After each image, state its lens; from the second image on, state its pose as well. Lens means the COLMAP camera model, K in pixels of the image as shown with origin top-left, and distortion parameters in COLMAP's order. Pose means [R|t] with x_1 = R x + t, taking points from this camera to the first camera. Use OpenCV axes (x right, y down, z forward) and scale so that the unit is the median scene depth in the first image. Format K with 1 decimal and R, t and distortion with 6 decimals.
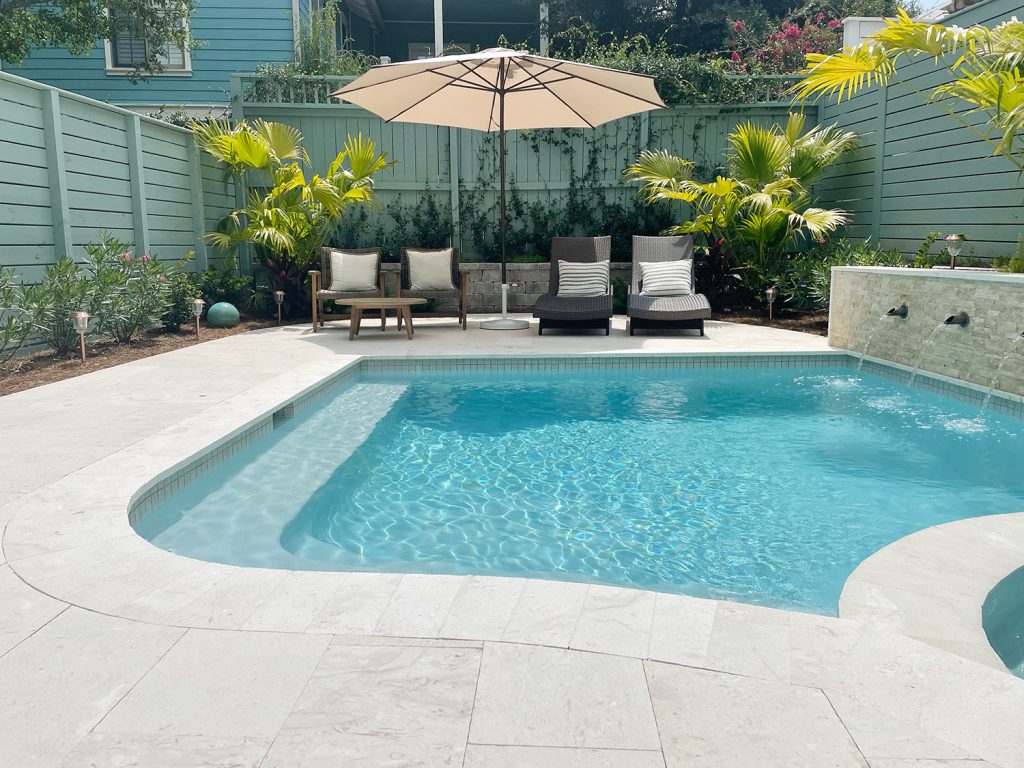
lens RADIAL K [[778.0, 0, 507.3], [0, 778.0, 380.3], [0, 0, 1]] dist [0.028592, -0.004594]
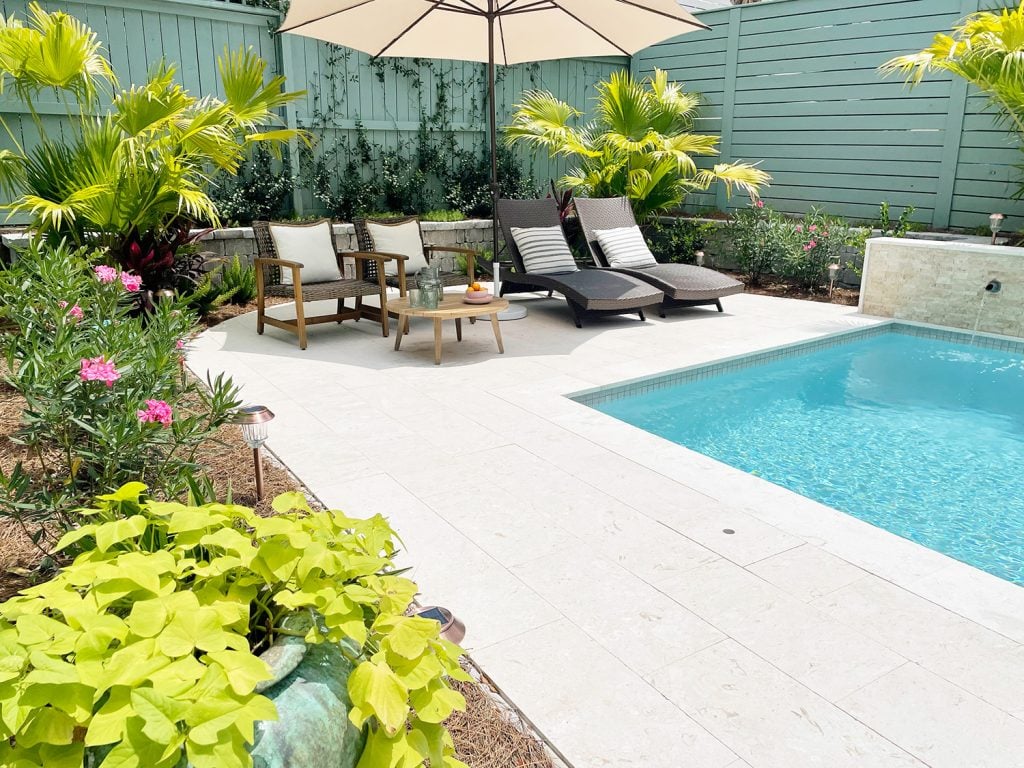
lens RADIAL K [[772.1, 0, 523.8], [0, 772.1, 380.3], [0, 0, 1]] dist [0.100679, -0.130948]
pose [[0.809928, -0.144238, 0.568517, -0.350865], [0.085263, 0.987948, 0.129183, -0.079599], [-0.580299, -0.056156, 0.812465, 0.238647]]
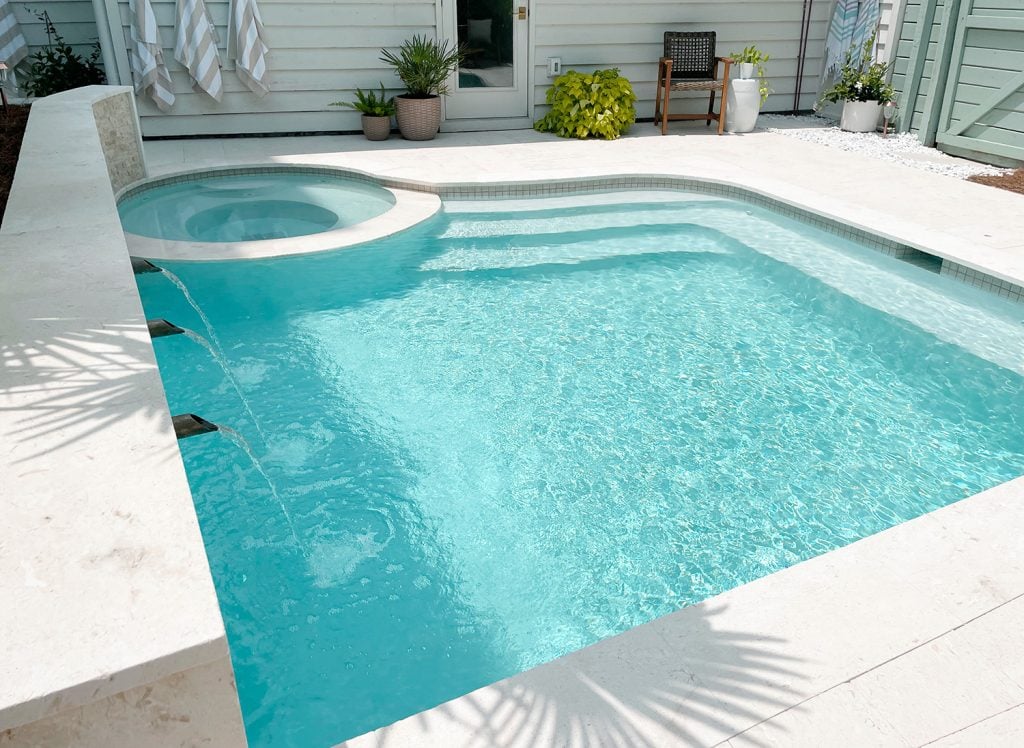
lens RADIAL K [[792.3, 0, 524.1], [0, 792.3, 356.8], [0, 0, 1]] dist [0.085680, -0.111970]
pose [[-0.906999, 0.176197, -0.382501, 0.248836], [-0.072395, 0.829512, 0.553776, -0.160637], [0.414863, 0.529966, -0.739611, 0.658577]]
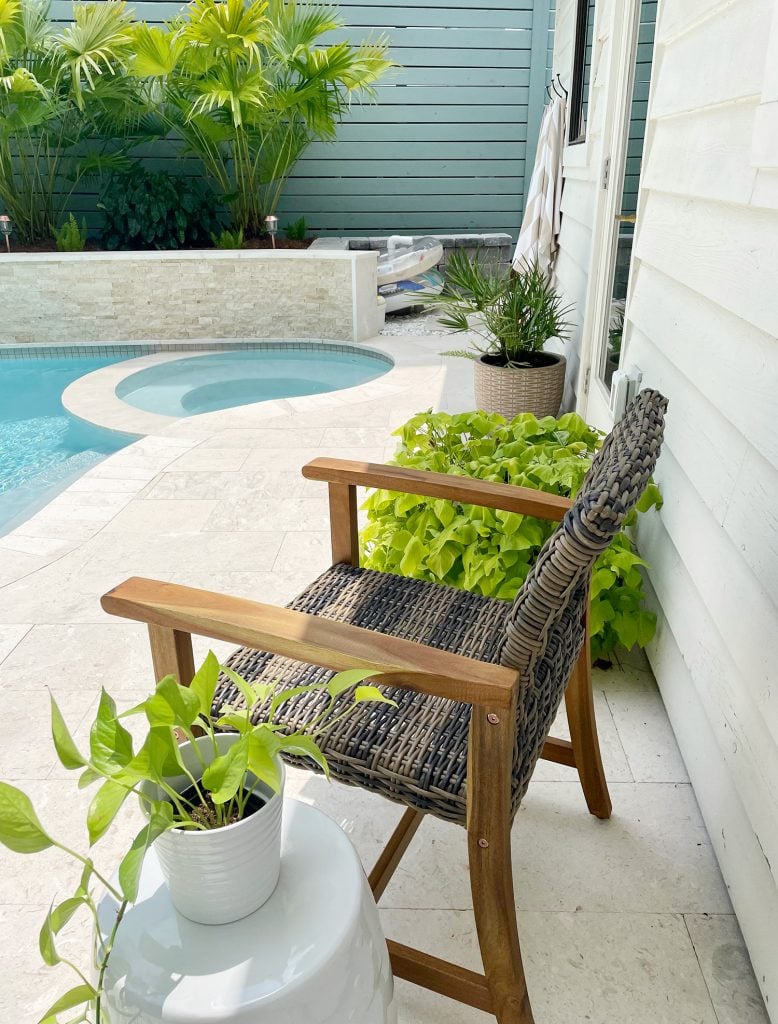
lens RADIAL K [[784.3, 0, 389.0], [0, 784.3, 512.0], [0, 0, 1]] dist [0.097640, -0.154010]
pose [[-0.015170, -0.394157, 0.918918, -0.314765], [0.179199, 0.903072, 0.390318, -0.045117], [-0.983696, 0.170590, 0.056933, 0.043711]]
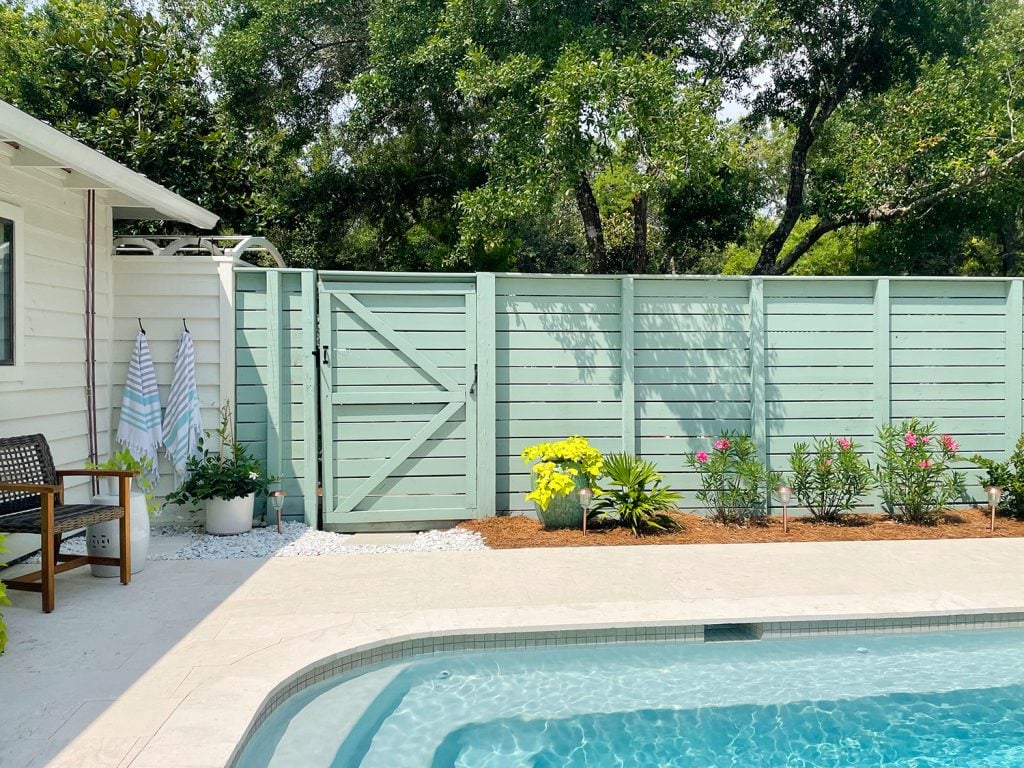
lens RADIAL K [[770.4, 0, 532.6], [0, 770.4, 355.1], [0, 0, 1]] dist [0.045311, -0.002901]
pose [[0.180857, -0.005706, -0.983493, 0.246454], [-0.165404, 0.985564, -0.036135, -0.087275], [0.969501, 0.169209, 0.177302, 0.212904]]
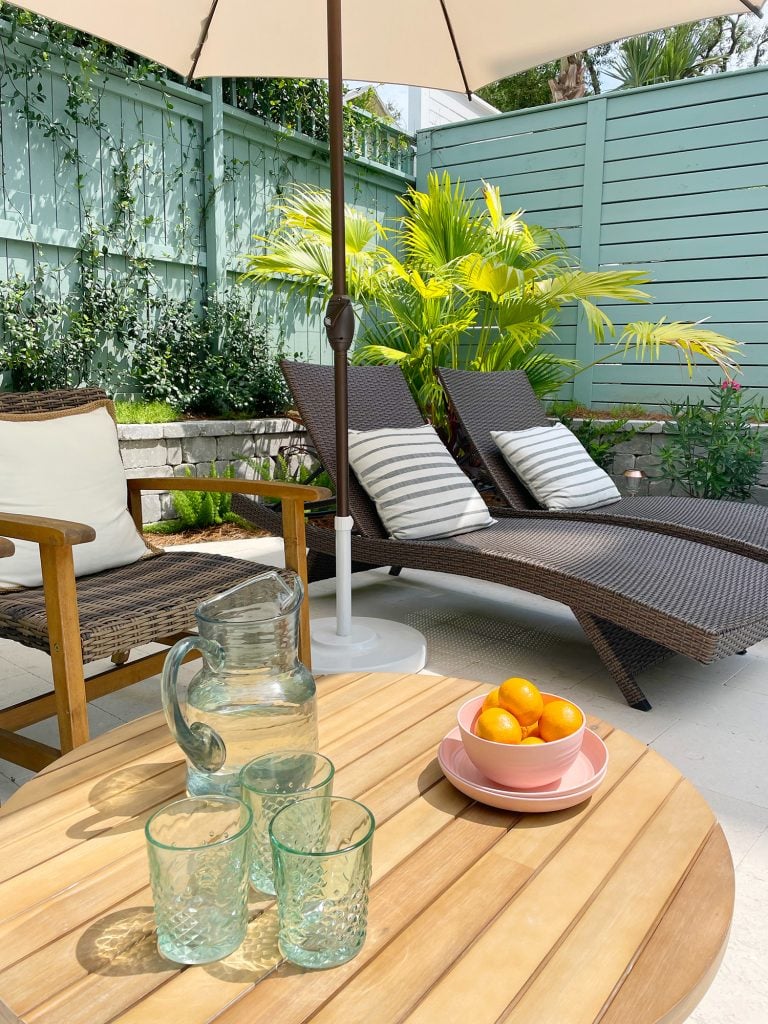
lens RADIAL K [[778.0, 0, 404.4], [0, 778.0, 507.1], [0, 0, 1]] dist [0.028592, -0.004594]
pose [[0.614798, -0.108549, 0.781179, -0.161969], [0.121272, 0.991715, 0.042362, -0.104718], [-0.779305, 0.068692, 0.622868, 0.614640]]
